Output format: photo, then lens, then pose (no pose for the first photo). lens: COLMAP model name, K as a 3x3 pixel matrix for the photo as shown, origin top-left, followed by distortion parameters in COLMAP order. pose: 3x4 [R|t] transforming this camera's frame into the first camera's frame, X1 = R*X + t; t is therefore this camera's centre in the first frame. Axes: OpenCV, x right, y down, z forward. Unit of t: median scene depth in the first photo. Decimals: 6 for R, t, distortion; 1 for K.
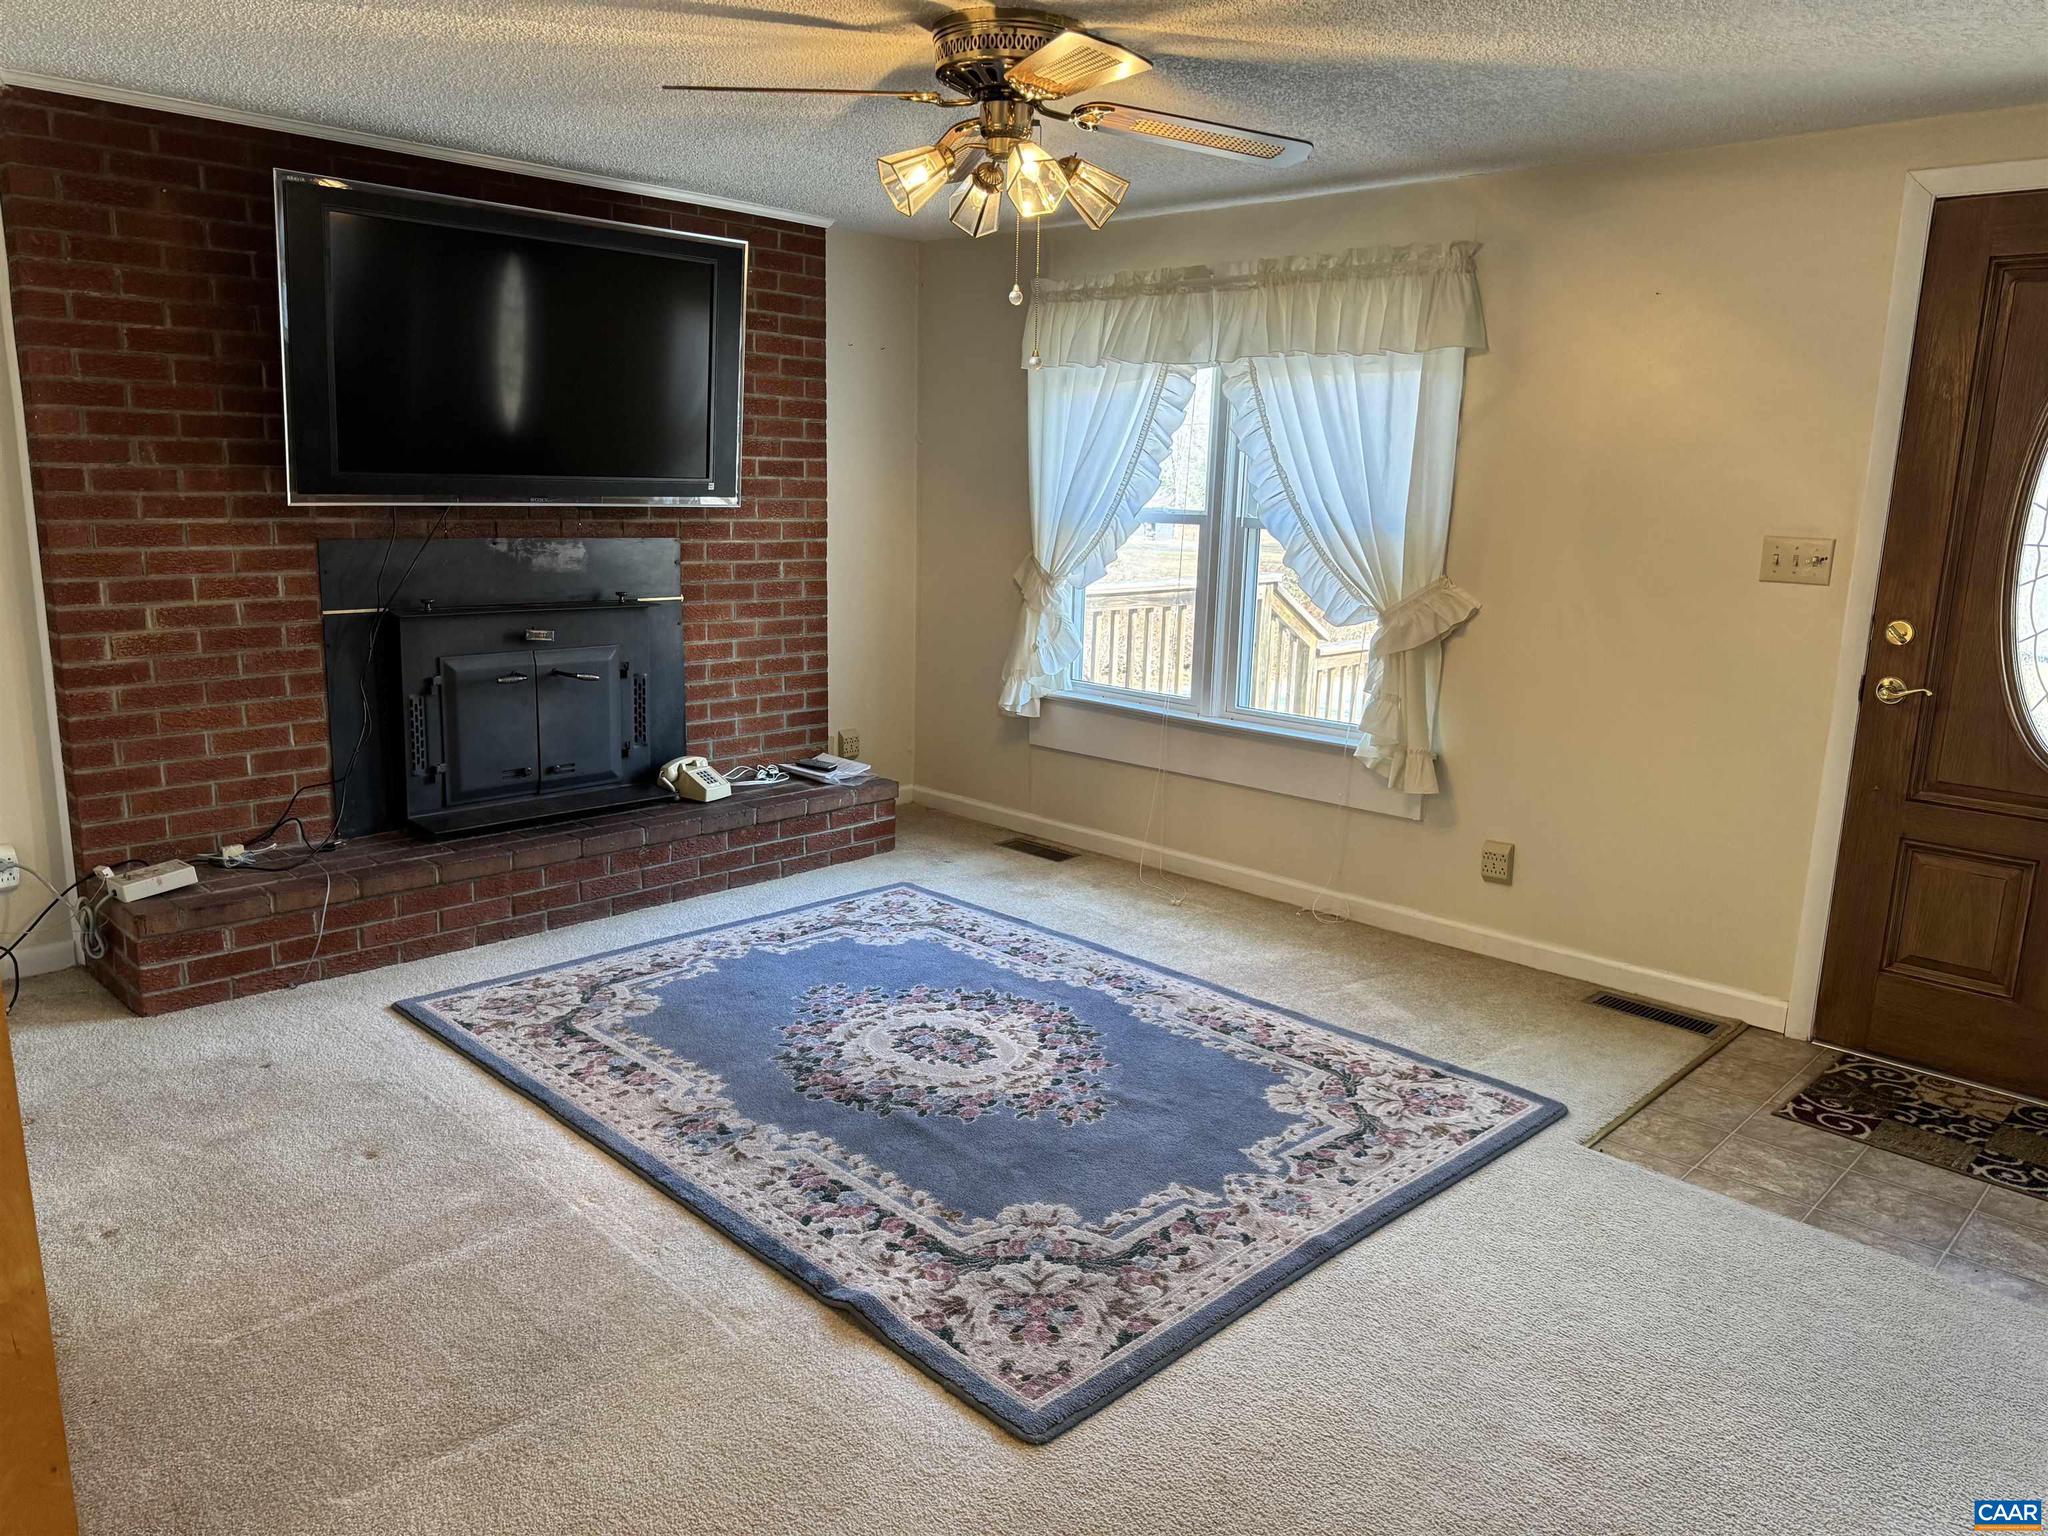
lens RADIAL K [[1418.2, 0, 1036.9], [0, 1418.2, 761.9], [0, 0, 1]] dist [0.121234, -0.176168]
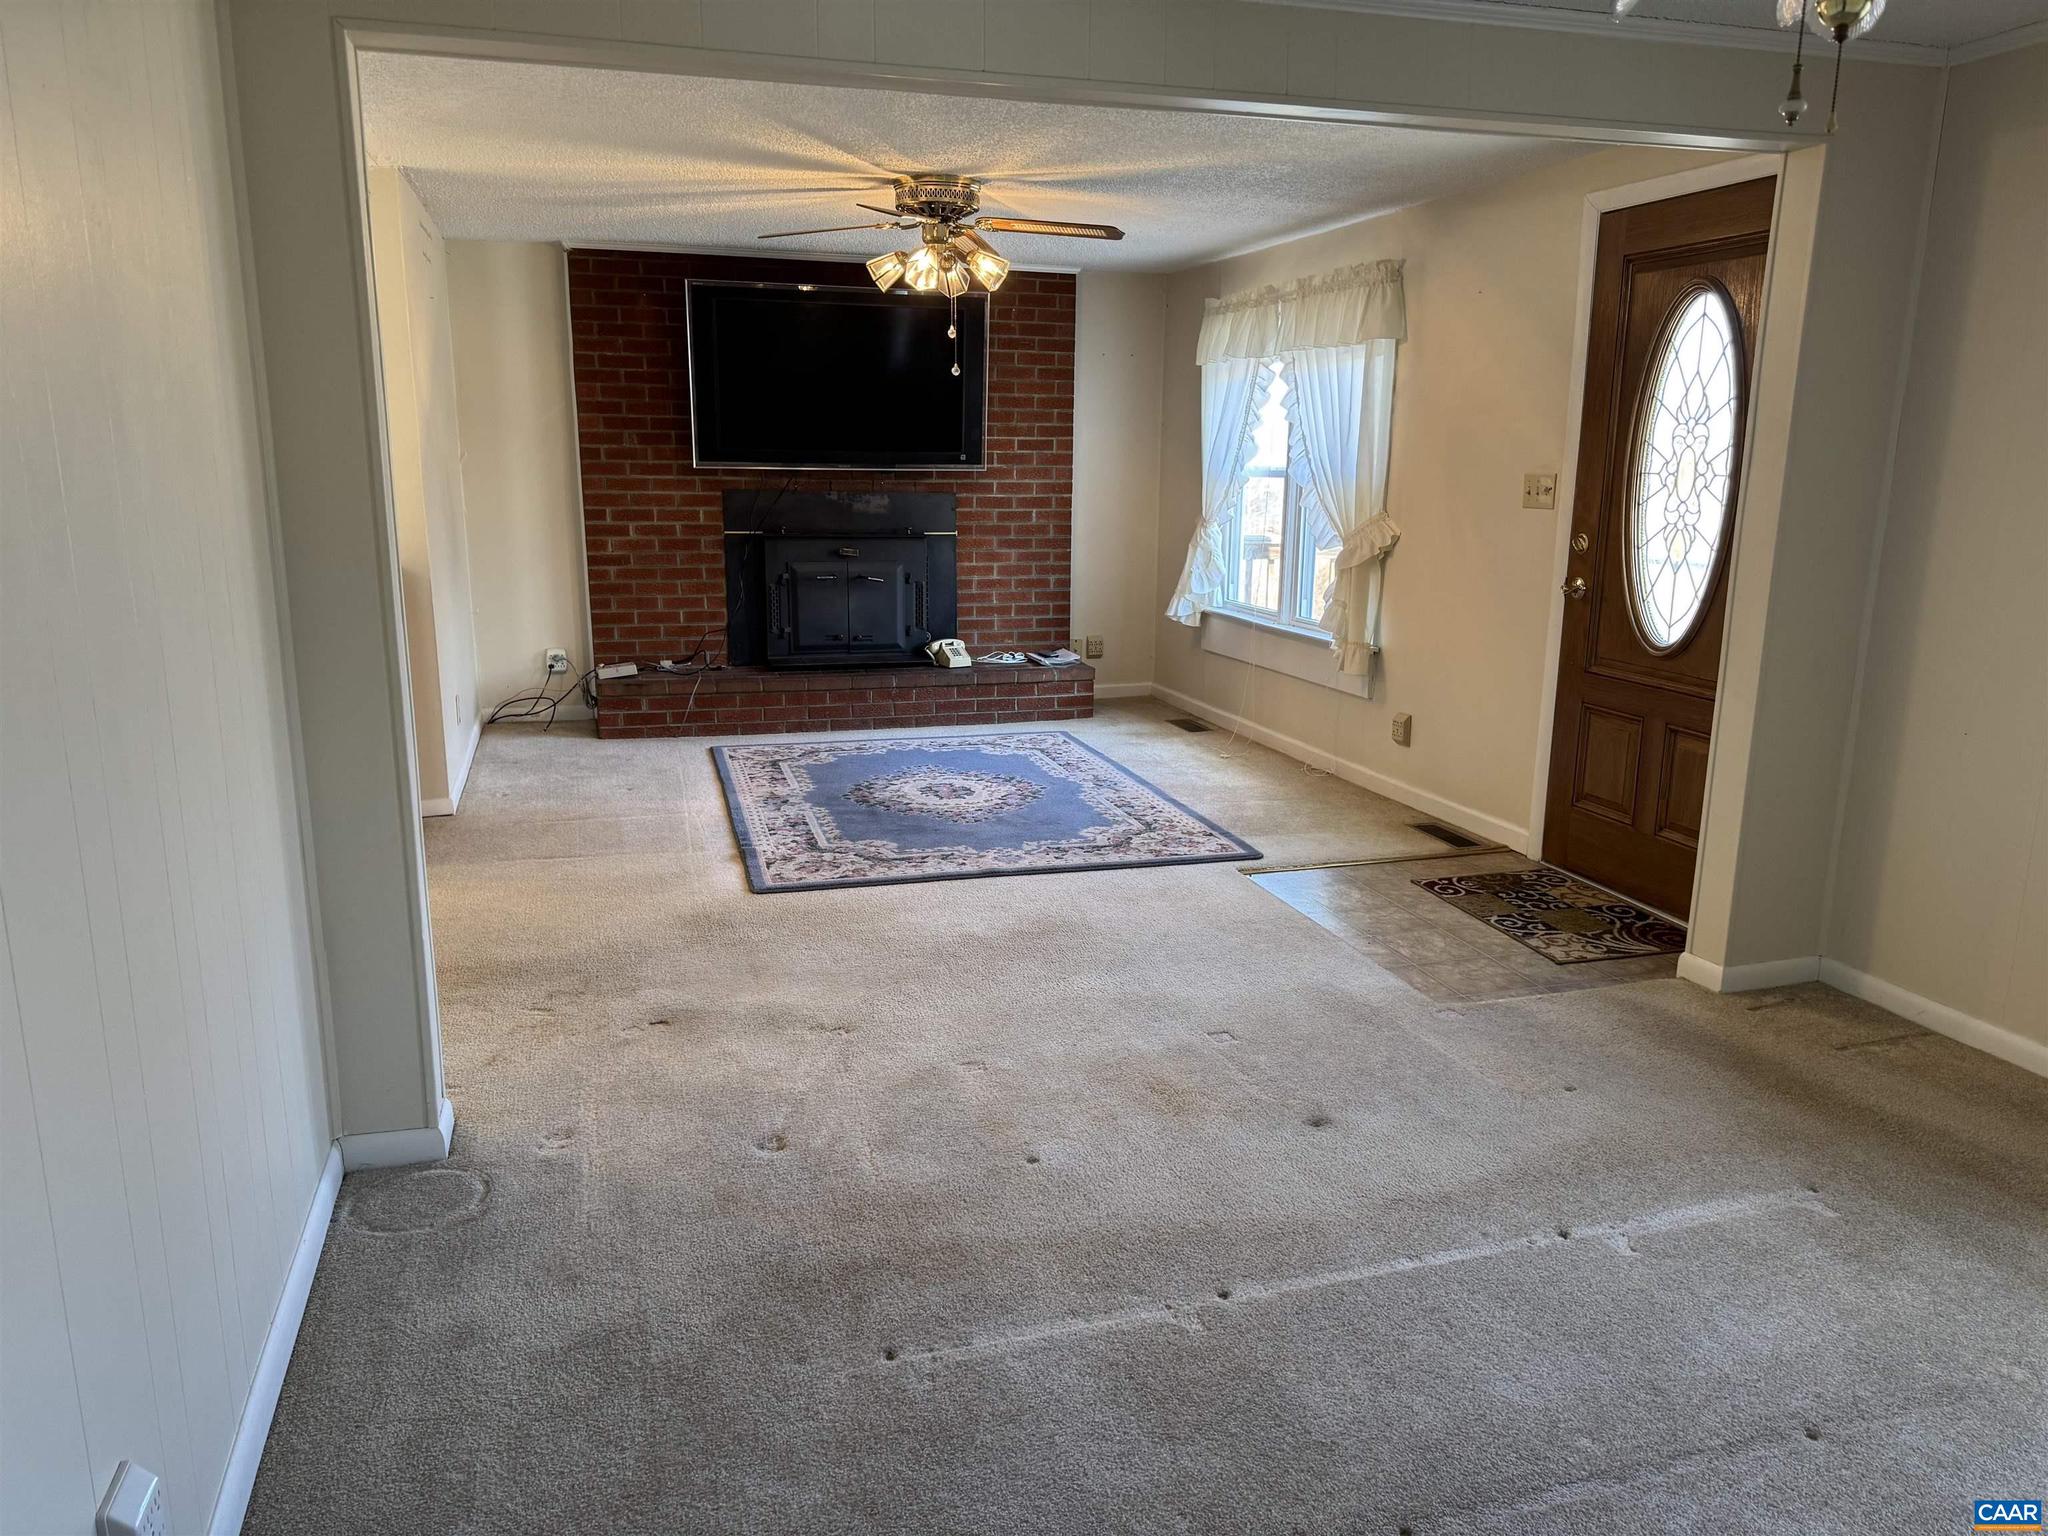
lens RADIAL K [[1418.2, 0, 1036.9], [0, 1418.2, 761.9], [0, 0, 1]] dist [0.121234, -0.176168]
pose [[0.875544, 0.084067, -0.475769, 0.676911], [-0.083148, 0.996271, 0.023023, 0.101211], [0.475930, 0.019401, 0.879269, -0.324848]]
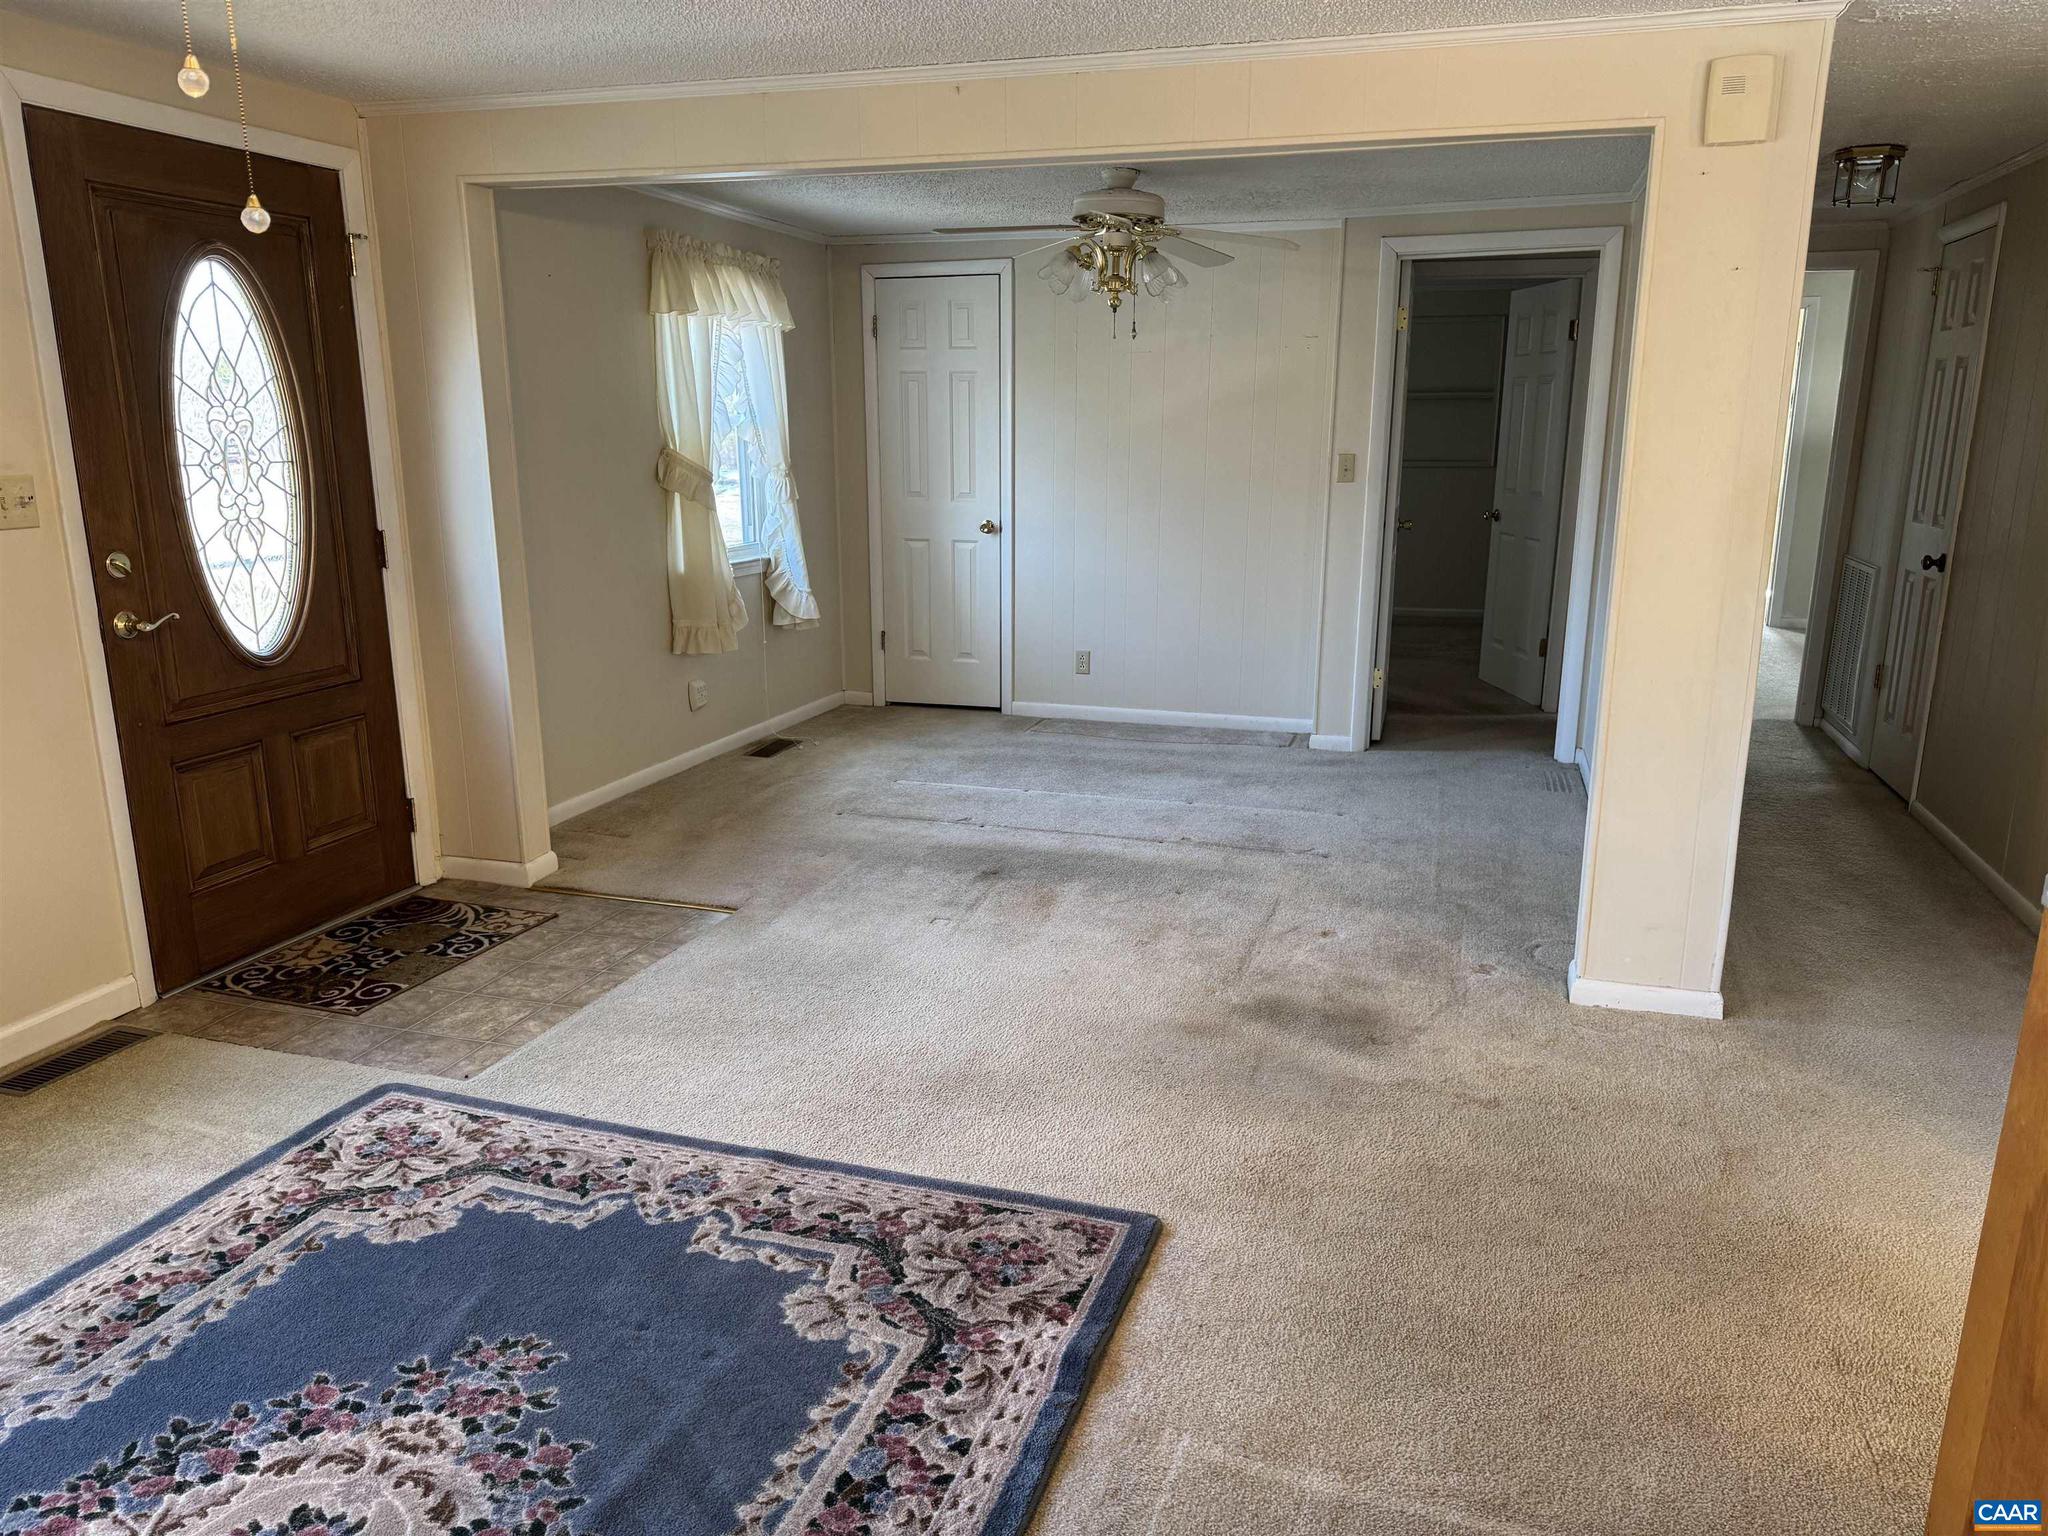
lens RADIAL K [[1454.3, 0, 1024.0], [0, 1454.3, 768.0], [0, 0, 1]] dist [0.038748, -0.074498]
pose [[-0.445935, -0.235603, 0.863500, -0.470875], [0.168152, 0.925505, 0.339359, -0.163157], [-0.879128, 0.296531, -0.373098, 0.734067]]
